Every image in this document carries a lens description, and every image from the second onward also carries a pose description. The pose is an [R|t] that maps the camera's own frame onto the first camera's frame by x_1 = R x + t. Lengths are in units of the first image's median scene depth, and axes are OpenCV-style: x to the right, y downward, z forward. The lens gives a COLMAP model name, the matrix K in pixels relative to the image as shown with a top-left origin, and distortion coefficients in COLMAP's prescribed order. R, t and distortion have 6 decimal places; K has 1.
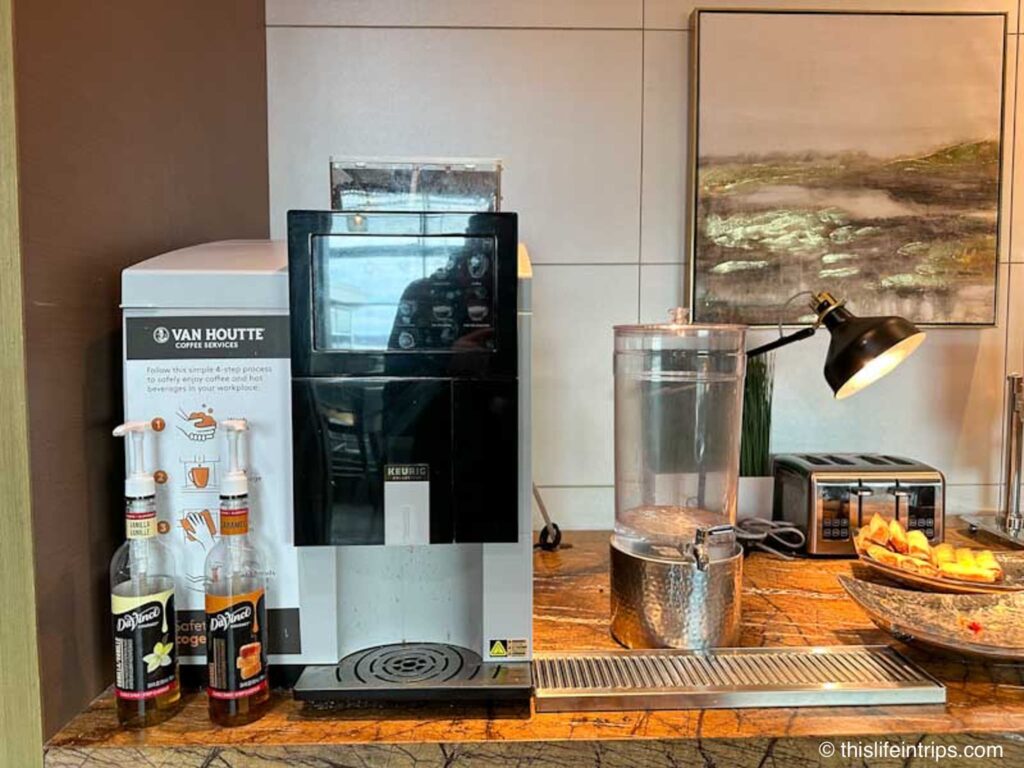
lens RADIAL K [[736.4, 0, 512.9], [0, 736.4, 388.0], [0, 0, 1]] dist [-0.000963, -0.000857]
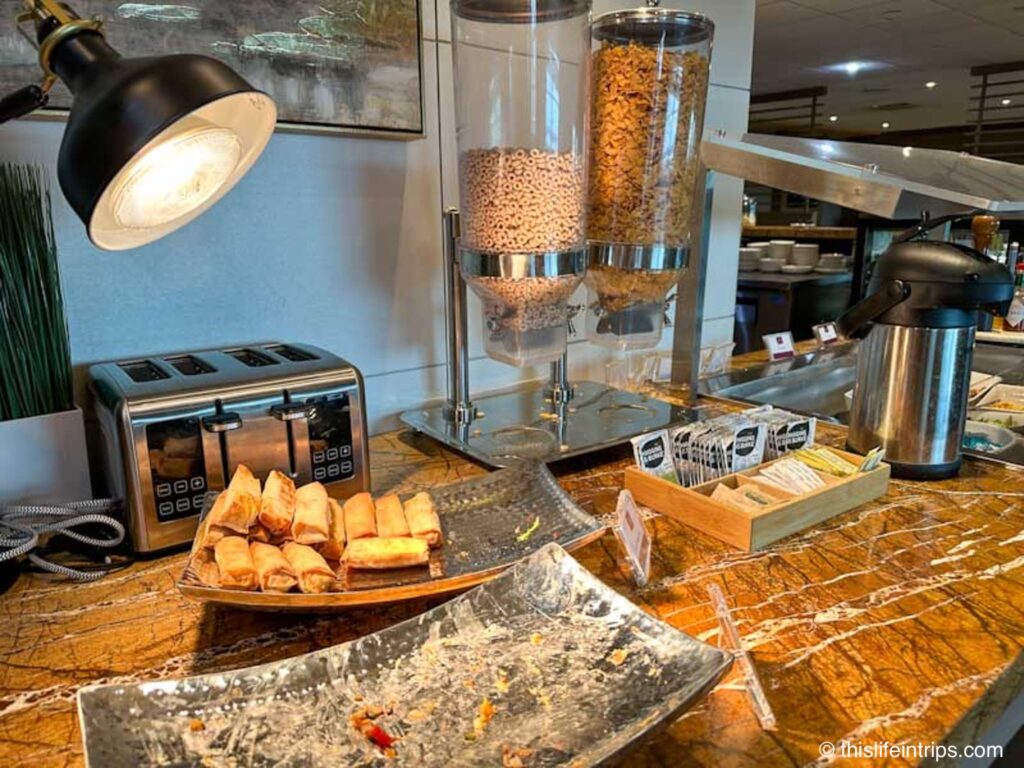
lens RADIAL K [[736.4, 0, 512.9], [0, 736.4, 388.0], [0, 0, 1]] dist [-0.000963, -0.000857]
pose [[0.794448, -0.146265, 0.589456, 0.316716], [0.042936, 0.981664, 0.185719, 0.022470], [-0.605812, -0.122235, 0.786162, 0.429917]]
